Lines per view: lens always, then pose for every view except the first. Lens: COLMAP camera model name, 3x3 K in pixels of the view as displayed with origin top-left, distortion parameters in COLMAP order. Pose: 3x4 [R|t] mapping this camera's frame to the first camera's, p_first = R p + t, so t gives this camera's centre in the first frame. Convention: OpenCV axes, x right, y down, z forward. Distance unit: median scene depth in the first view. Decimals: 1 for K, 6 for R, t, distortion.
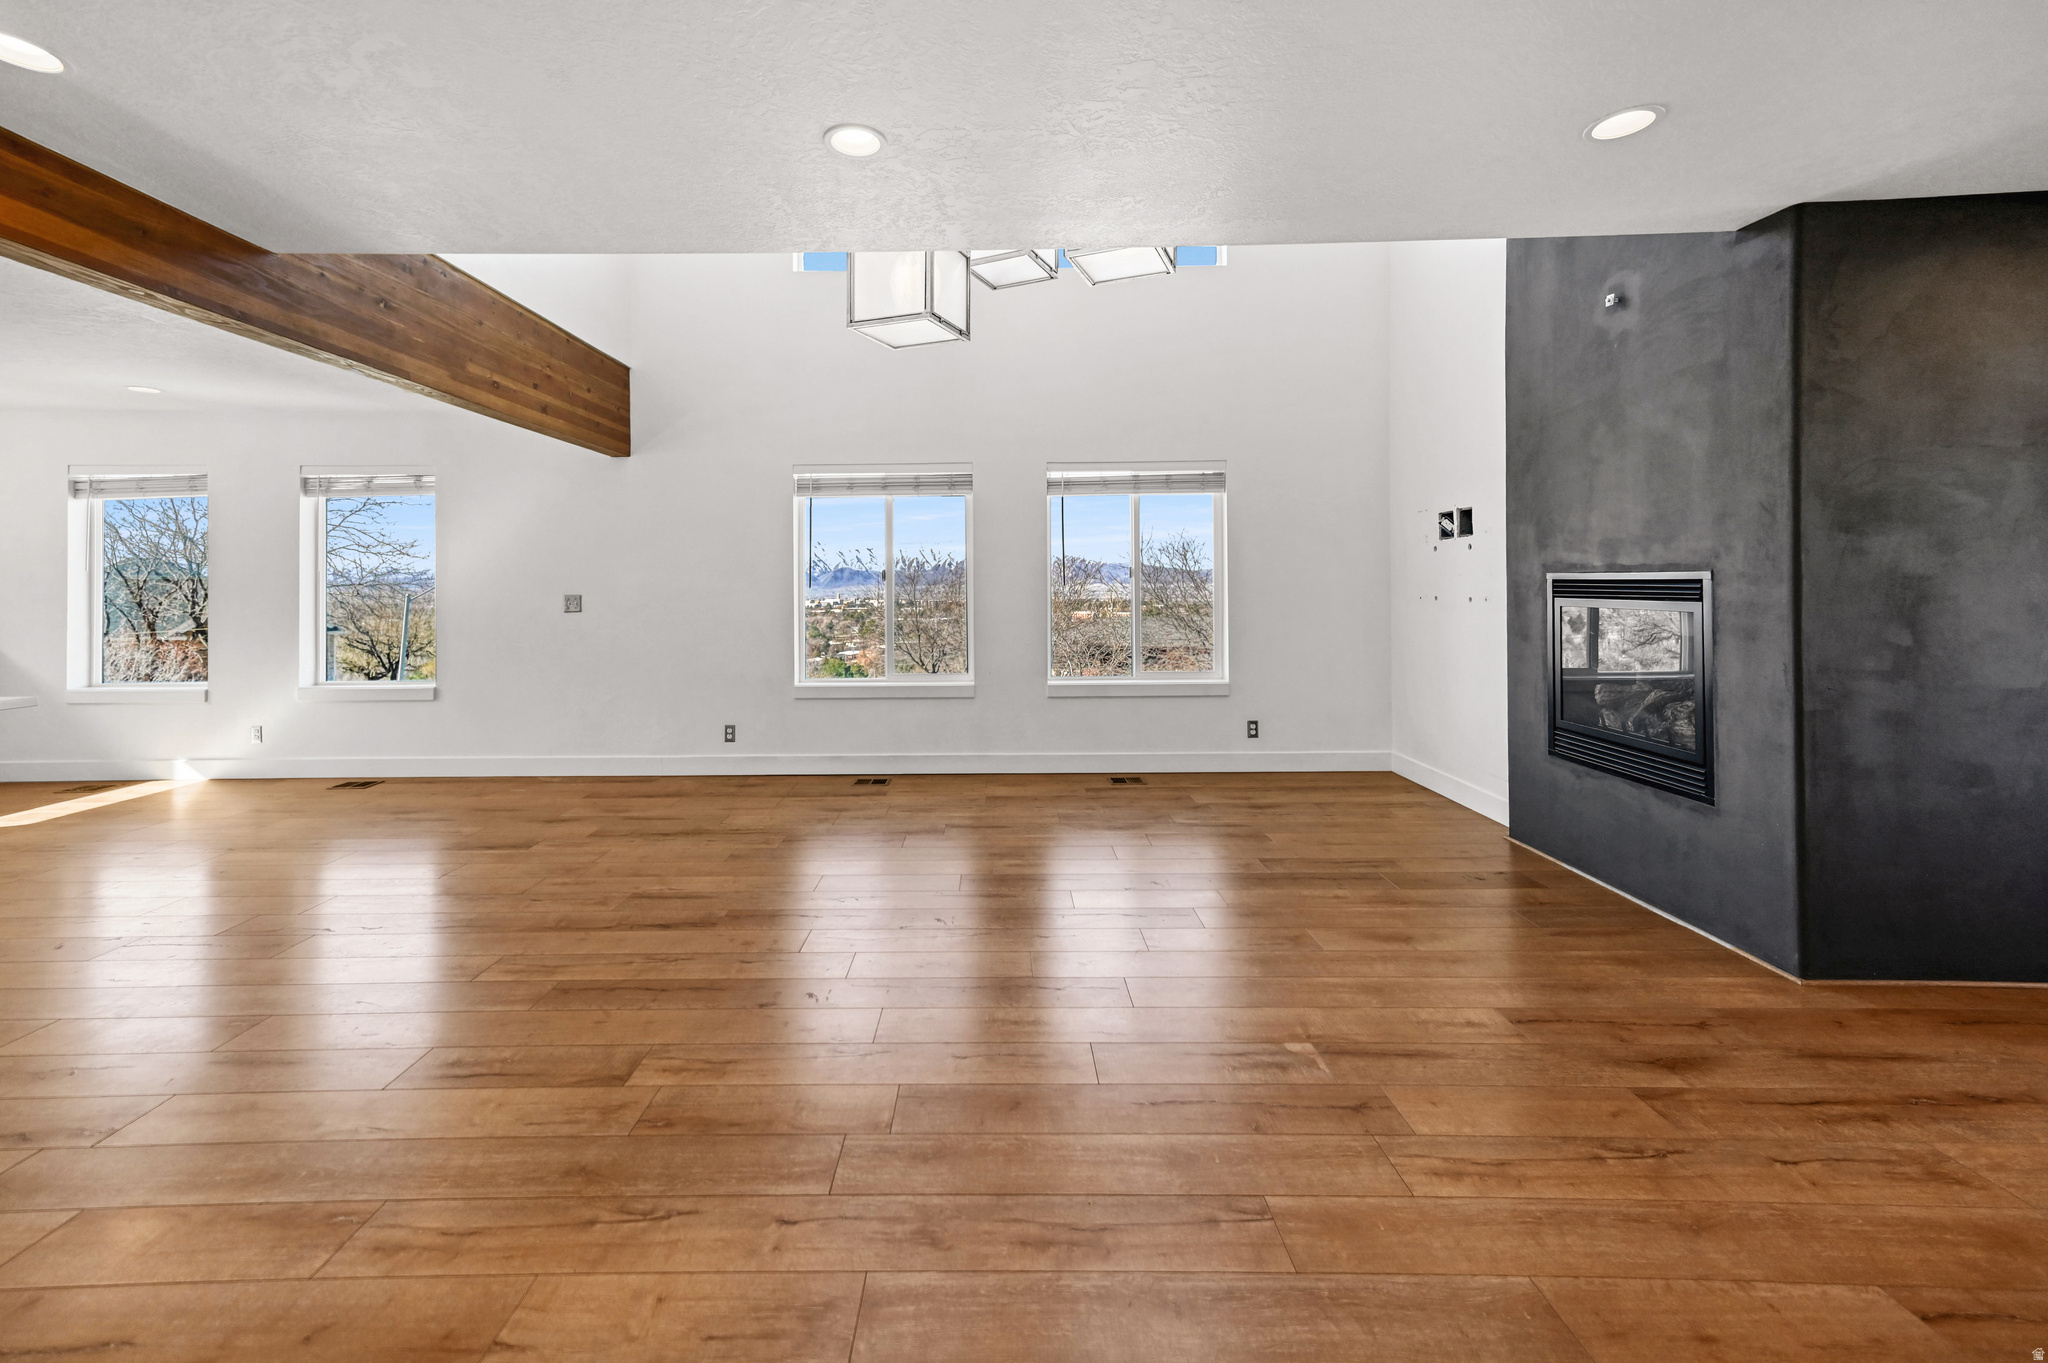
lens RADIAL K [[822.2, 0, 973.9], [0, 822.2, 577.6], [0, 0, 1]] dist [0.013802, 0.000584]
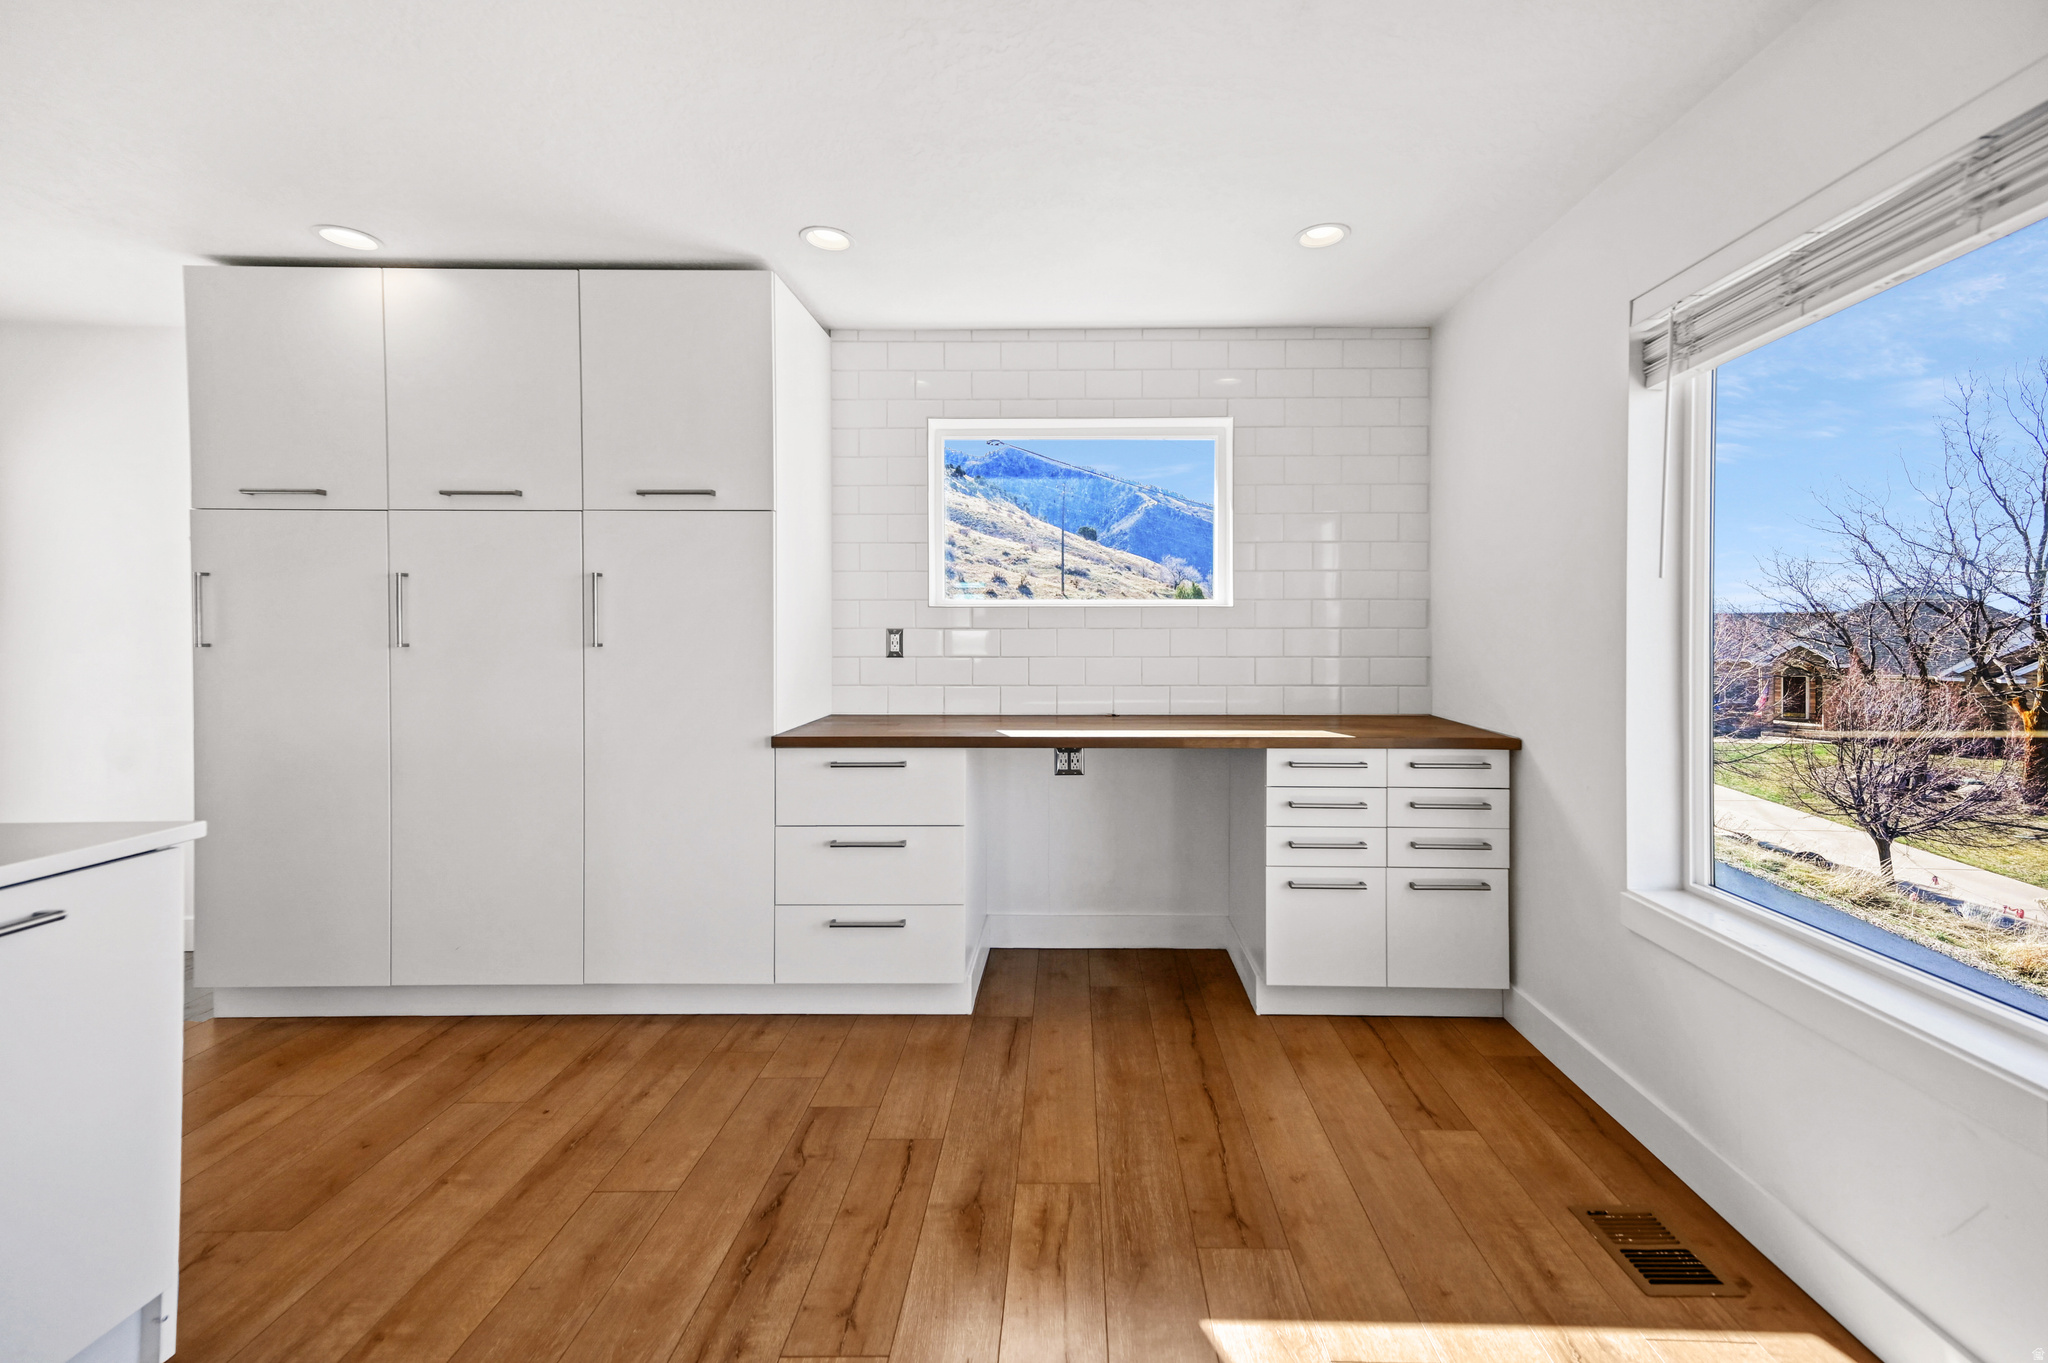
lens RADIAL K [[822.2, 0, 1042.9], [0, 822.2, 637.0], [0, 0, 1]] dist [0.013802, 0.000584]
pose [[-0.020496, 0.018954, -0.999610, -0.803166], [0.013251, 0.999738, 0.018685, 0.008178], [0.999702, -0.012863, -0.020742, 0.850818]]
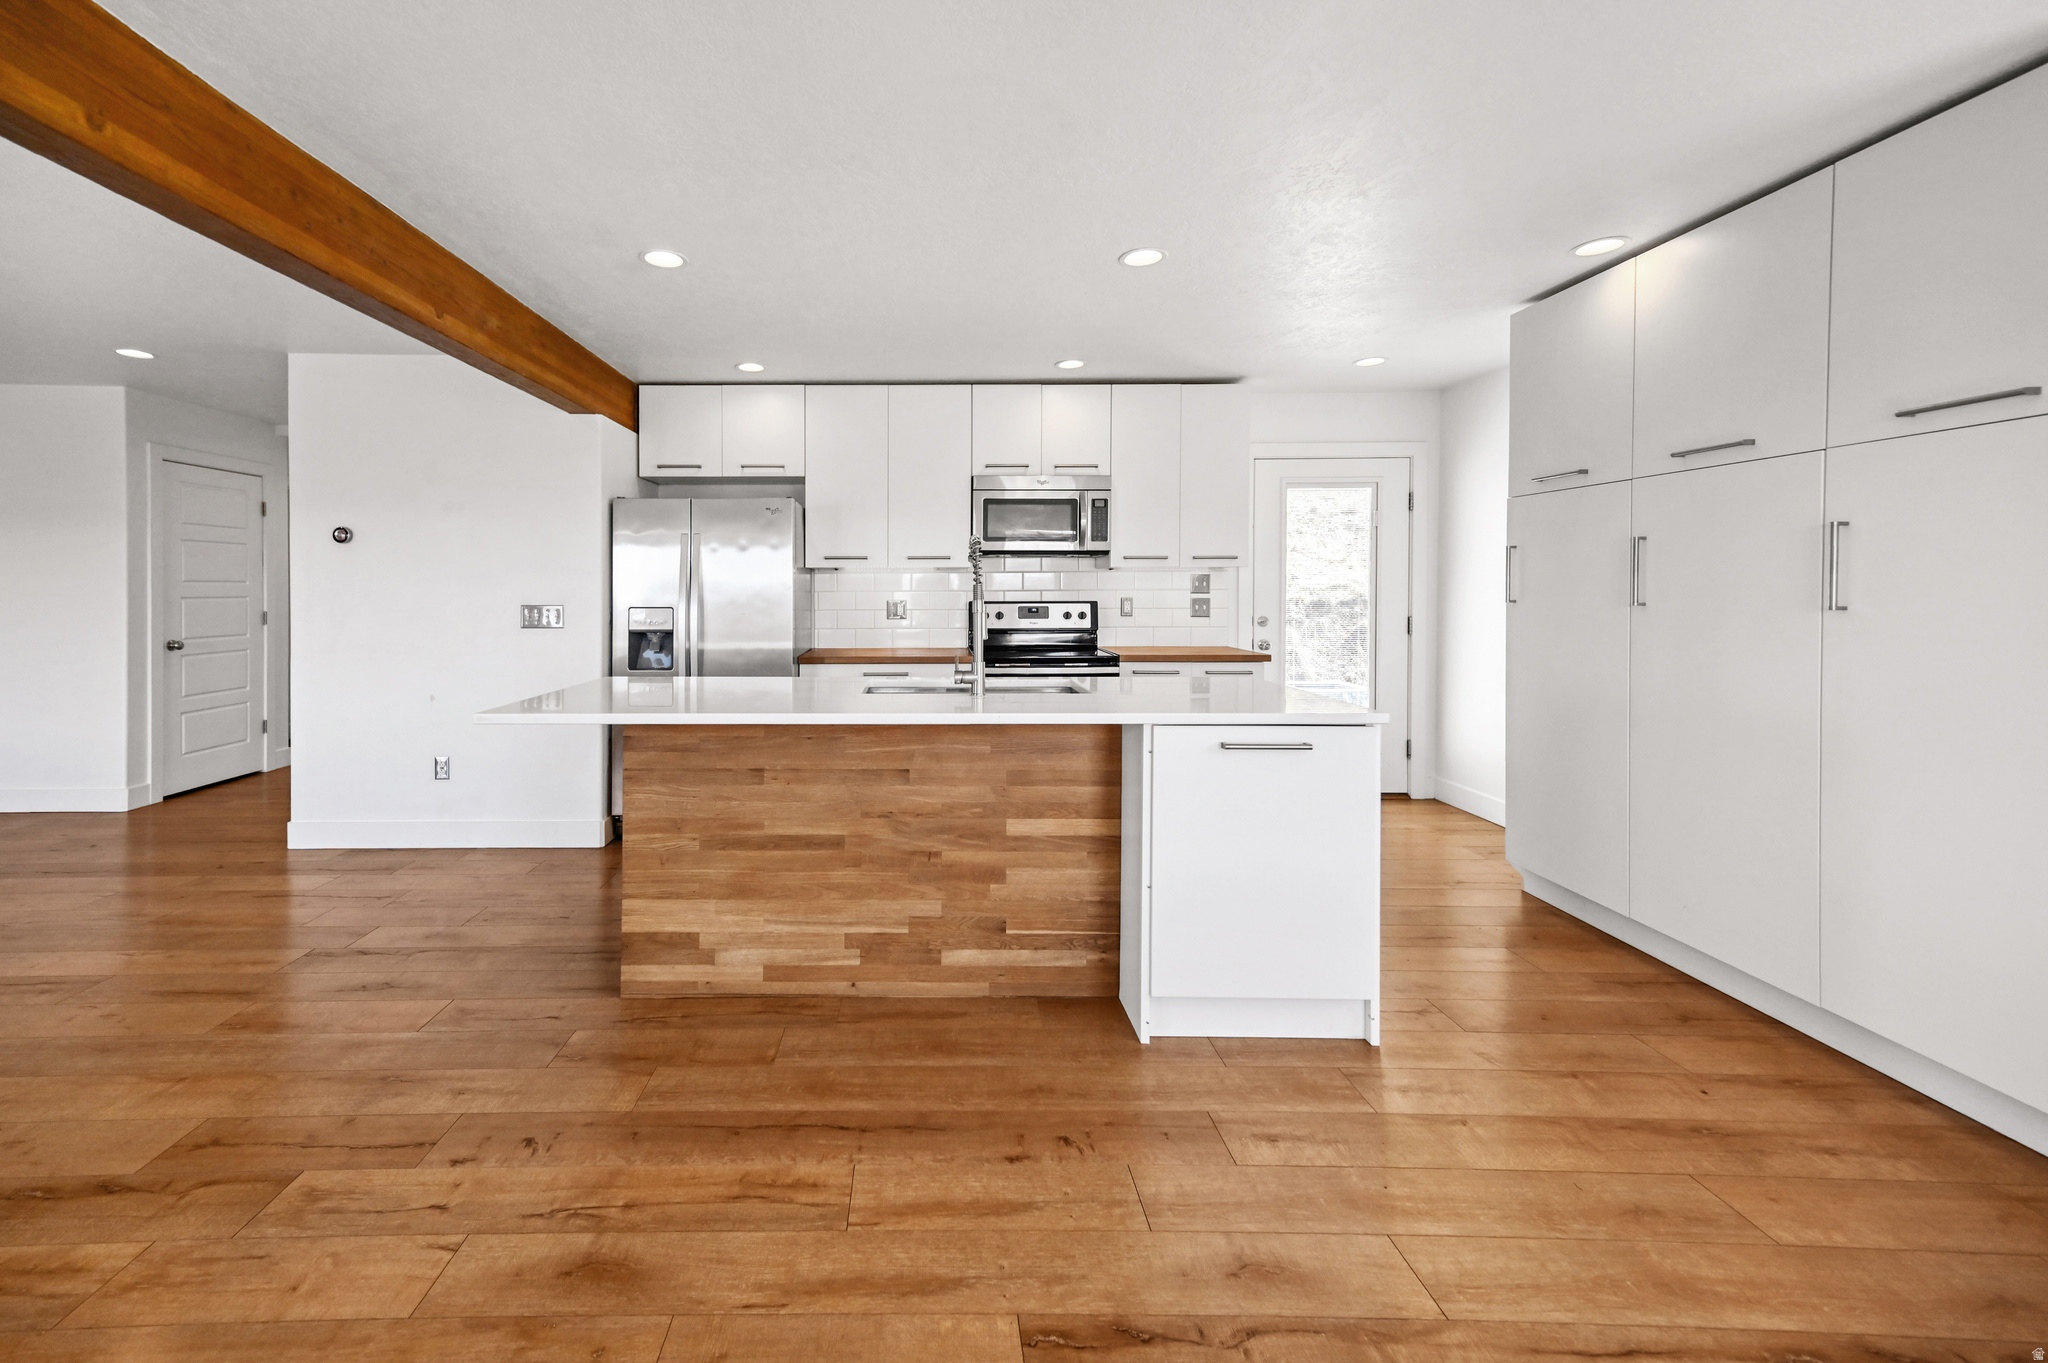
lens RADIAL K [[822.2, 0, 957.3], [0, 822.2, 594.8], [0, 0, 1]] dist [0.013802, 0.000584]
pose [[-0.999645, 0.006348, -0.025886, -0.843255], [0.006461, 0.999970, -0.004311, 0.011204], [0.025858, -0.004477, -0.999656, 0.987512]]
